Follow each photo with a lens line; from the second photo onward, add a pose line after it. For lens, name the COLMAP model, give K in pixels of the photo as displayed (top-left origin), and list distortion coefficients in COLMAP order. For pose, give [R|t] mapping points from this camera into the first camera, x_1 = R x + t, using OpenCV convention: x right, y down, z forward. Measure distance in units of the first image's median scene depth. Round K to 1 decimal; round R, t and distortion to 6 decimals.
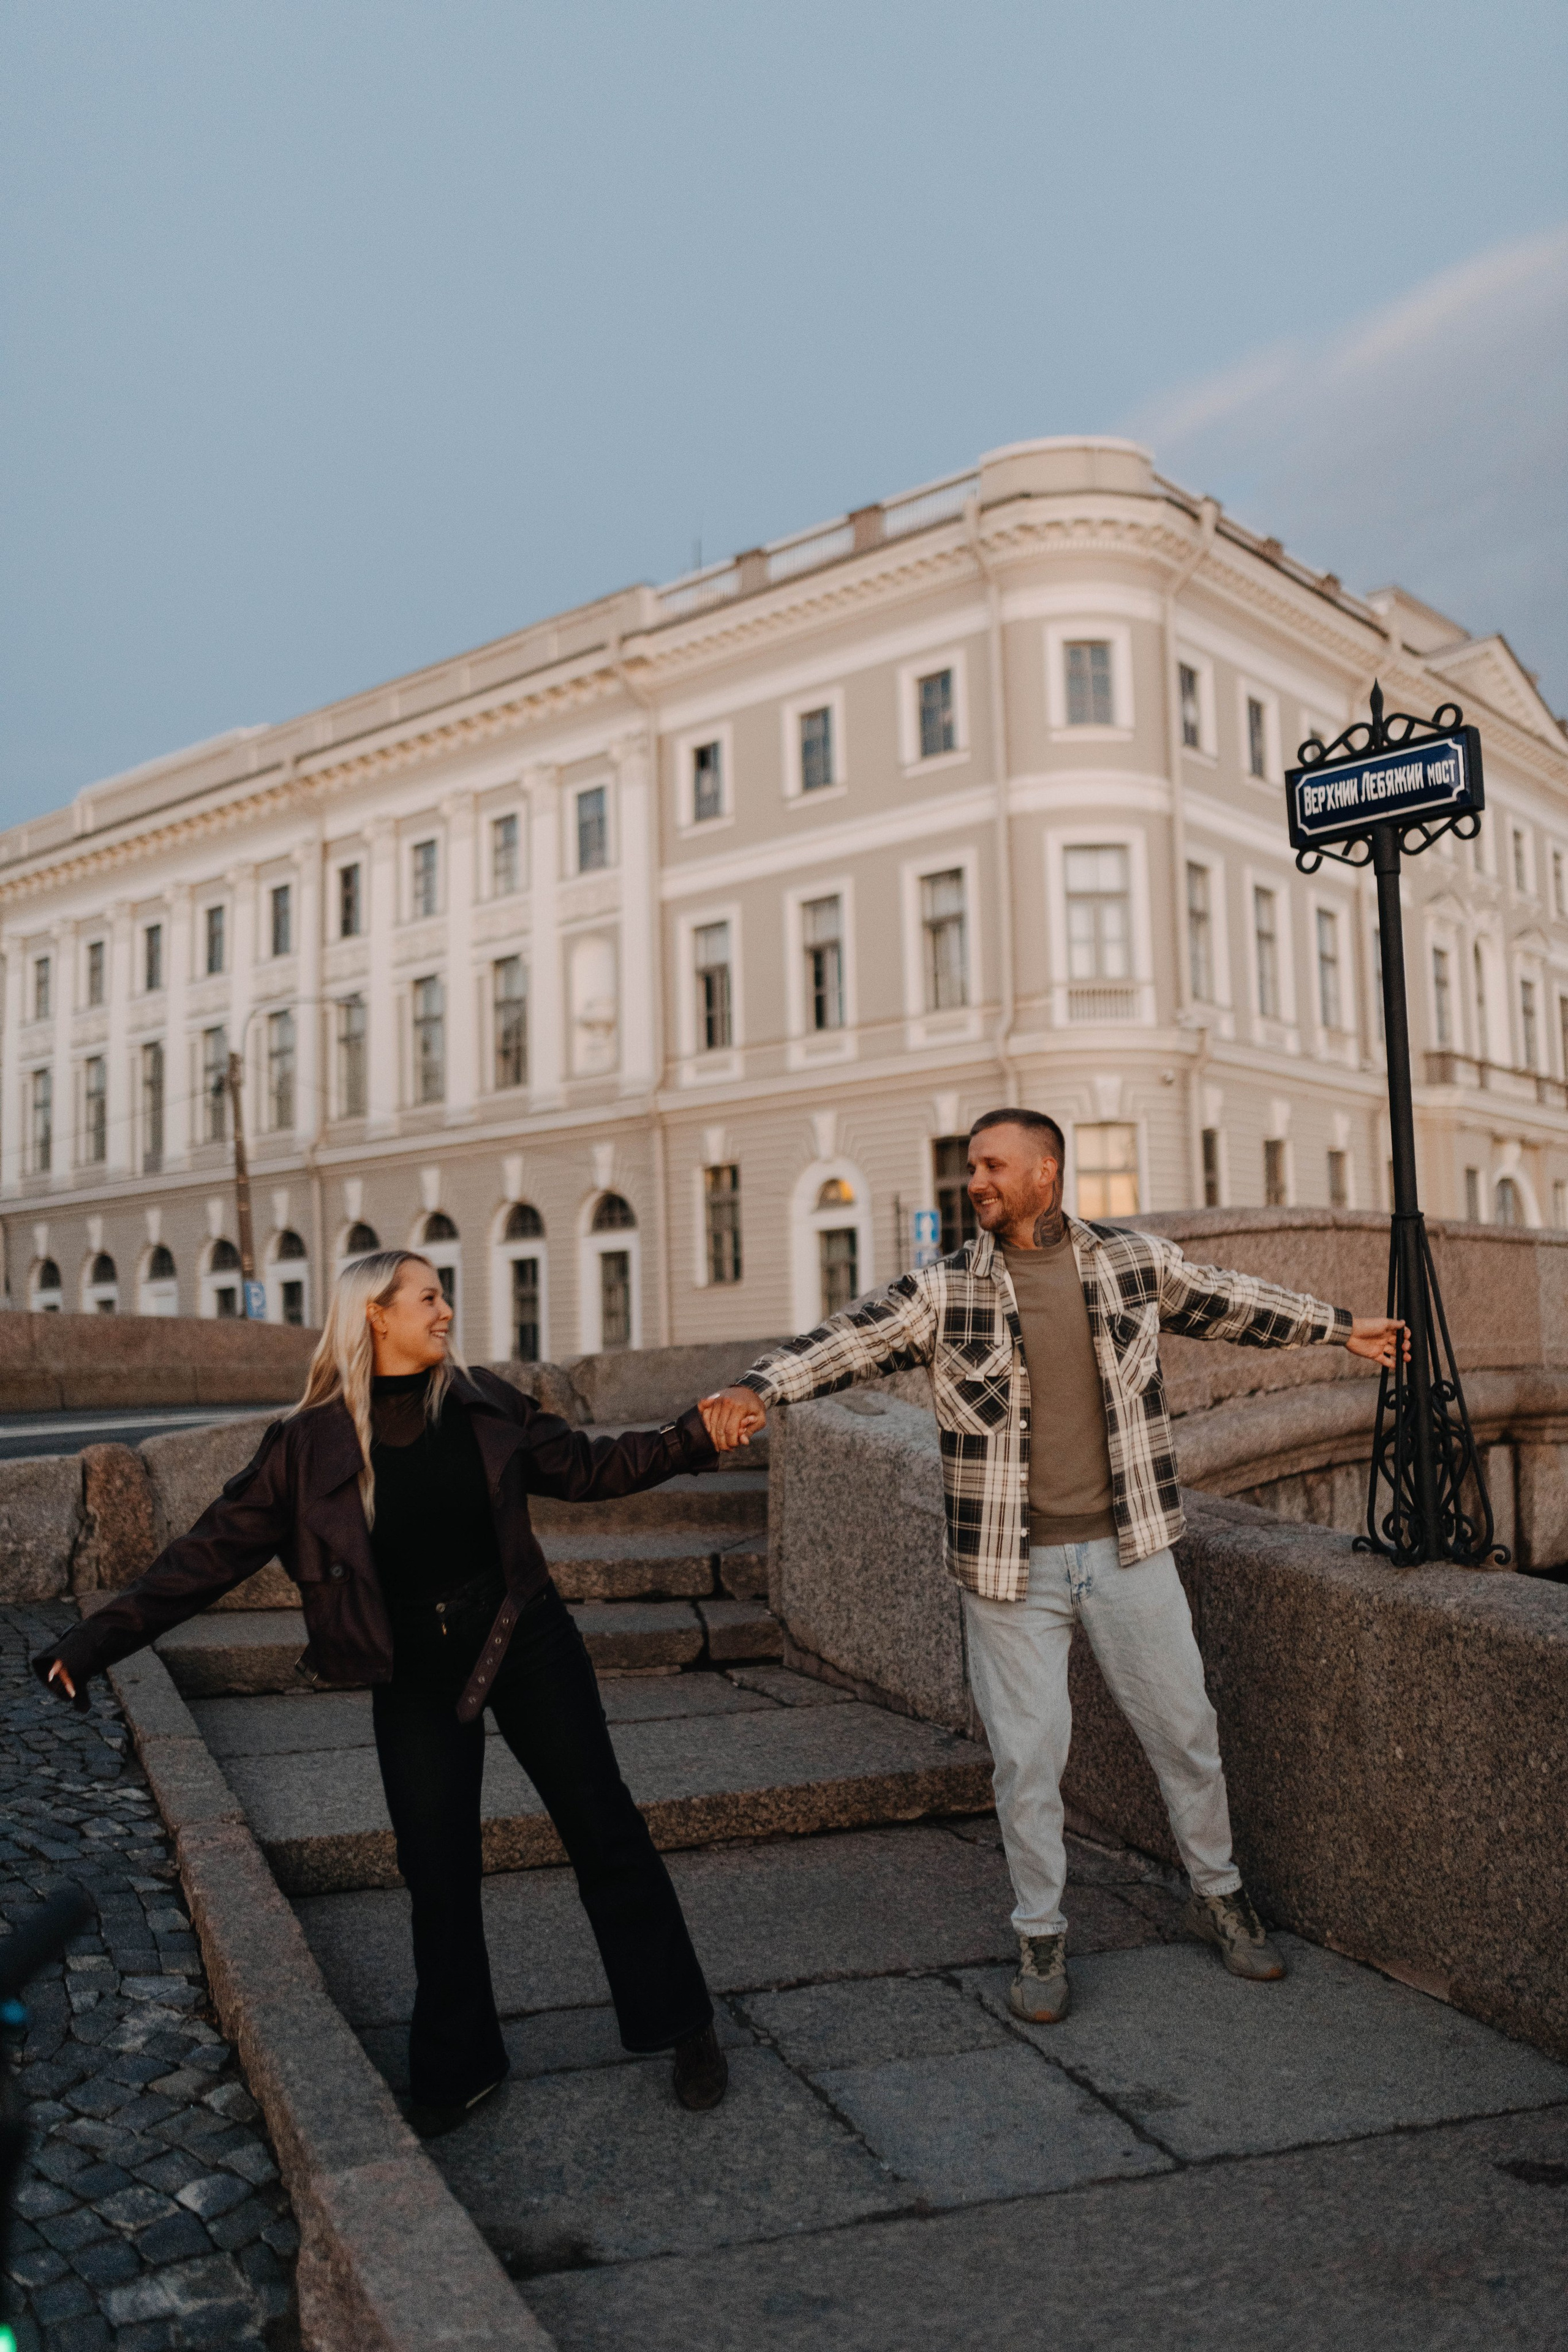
lens RADIAL K [[2236.8, 0, 784.0], [0, 2236.8, 1176.0], [0, 0, 1]] dist [-0.062414, 0.080301]
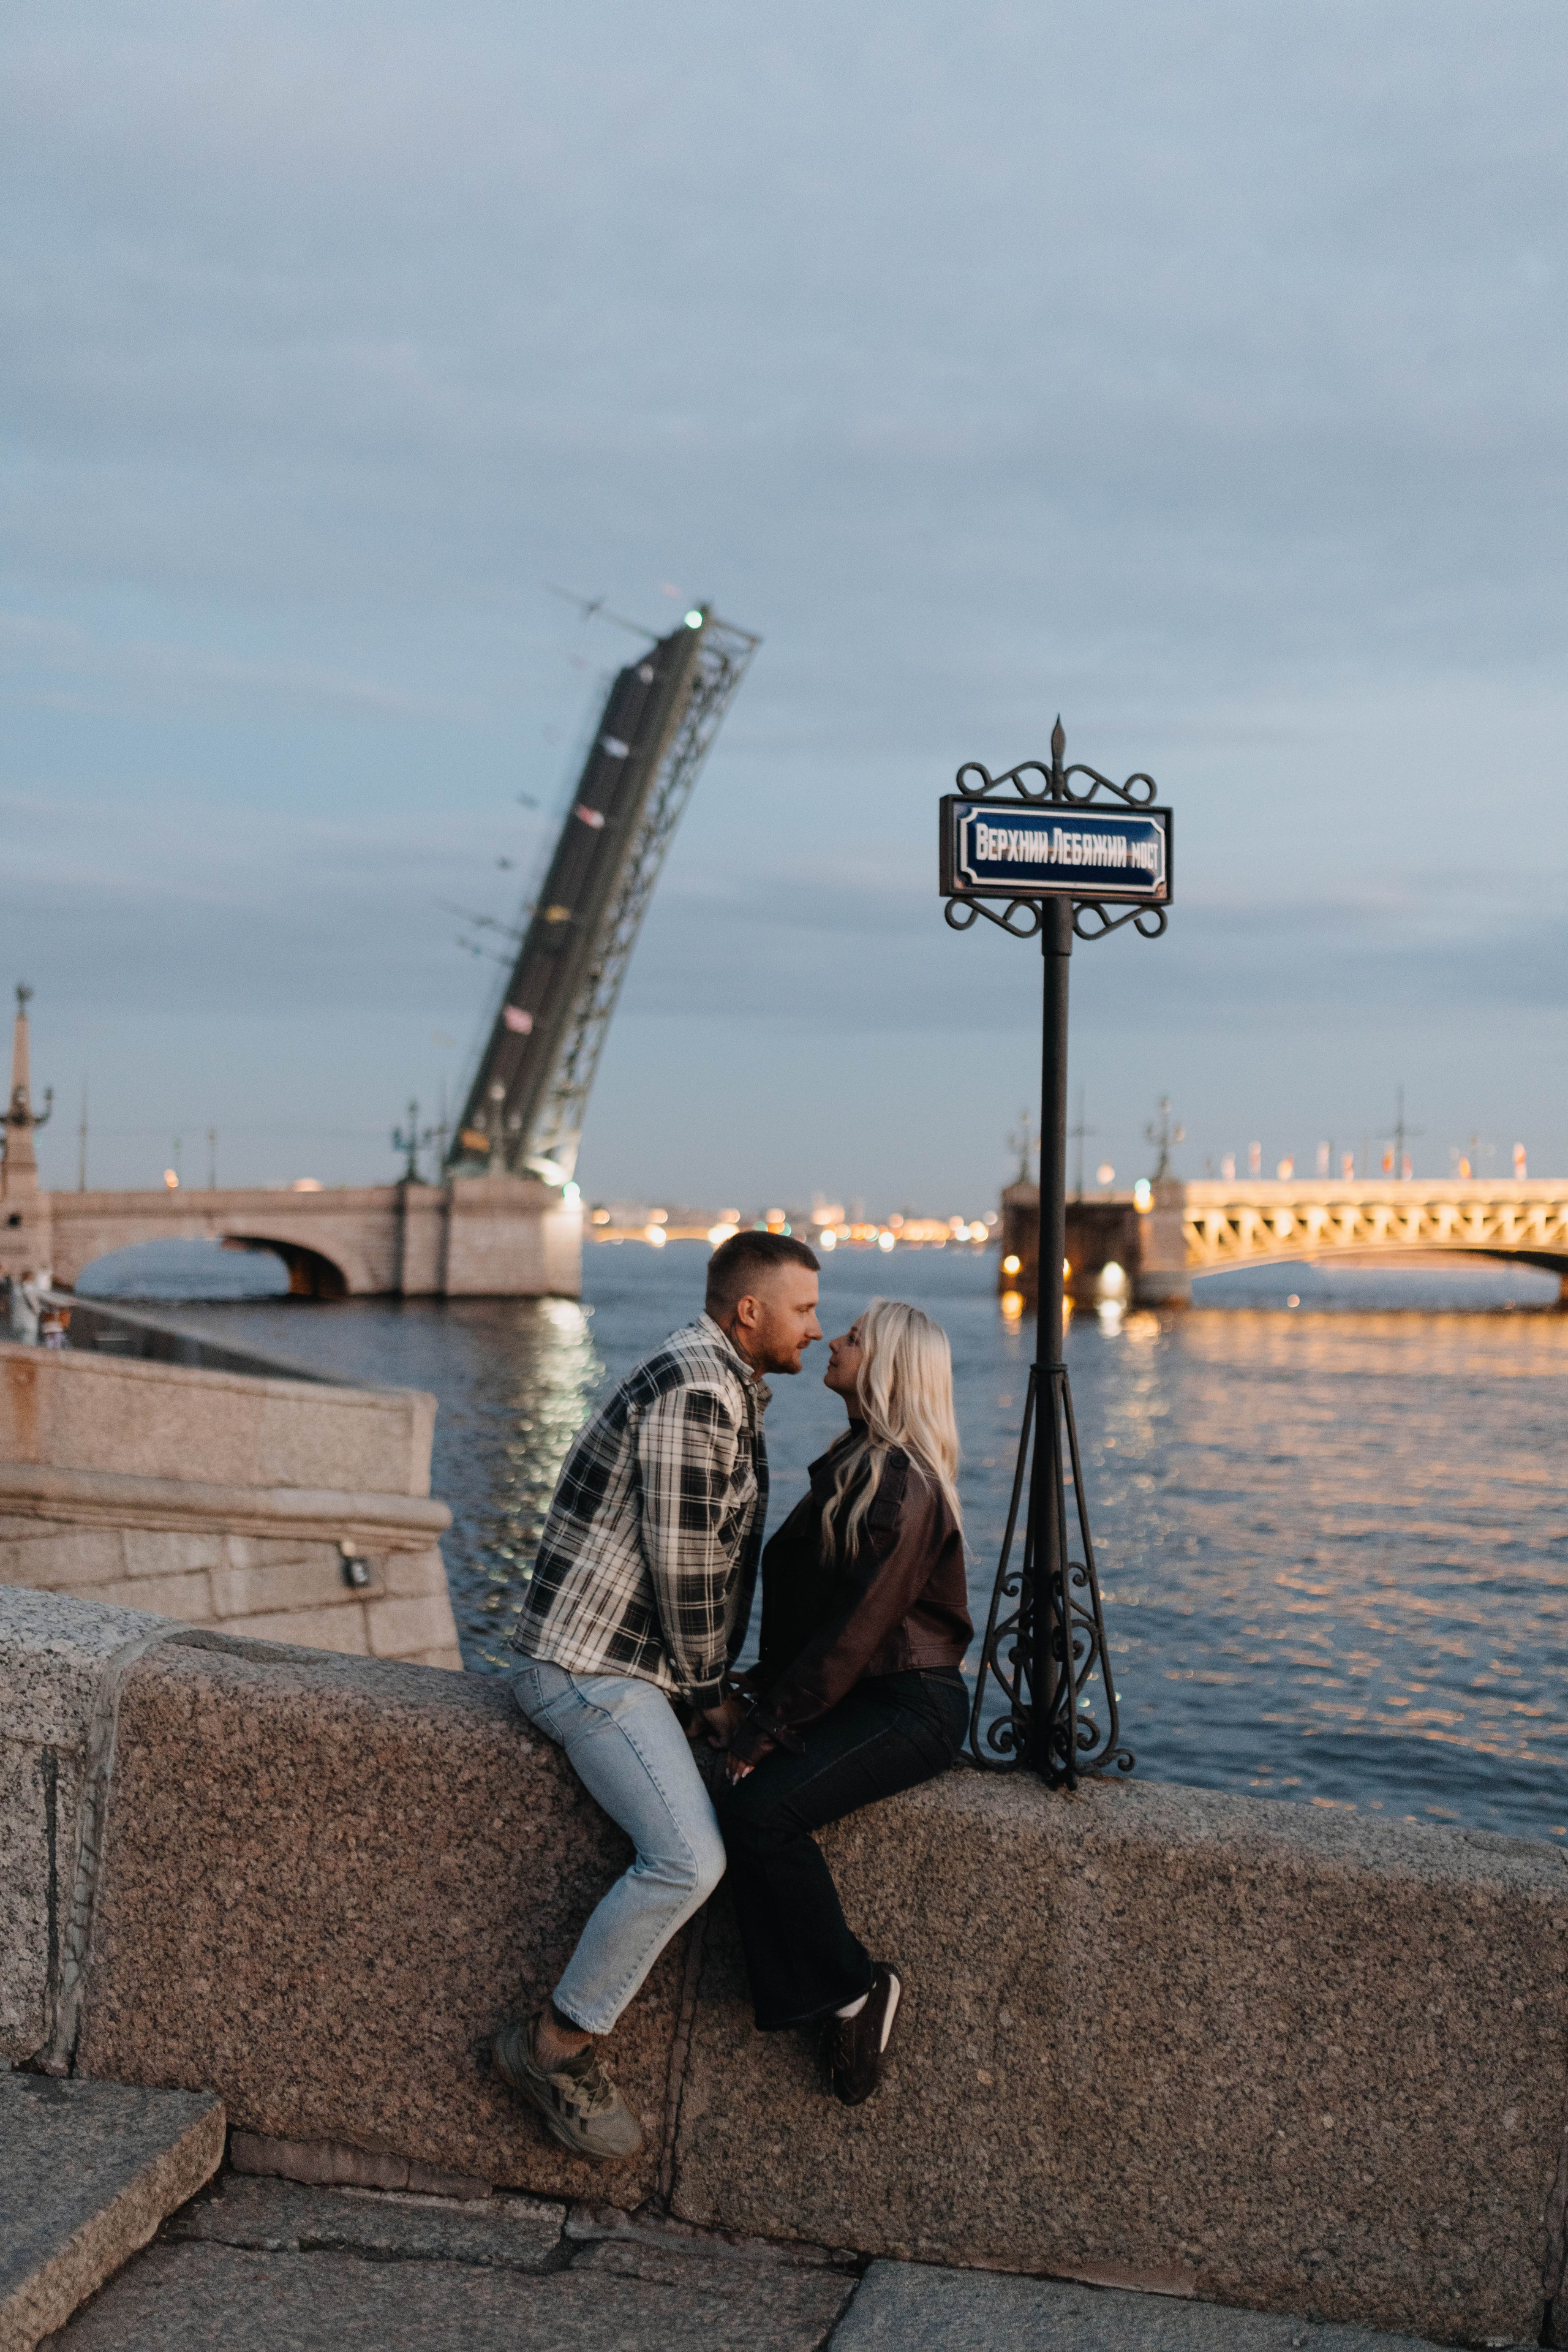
lens RADIAL K [[2236.8, 0, 784.0], [0, 2236.8, 1176.0], [0, 0, 1]] dist [-0.062414, 0.080301]
pose [[0.504635, 0.061271, 0.861156, -0.515525], [-0.113758, 0.993500, -0.004026, -0.040081], [-0.855805, -0.095932, 0.508325, 0.681341]]
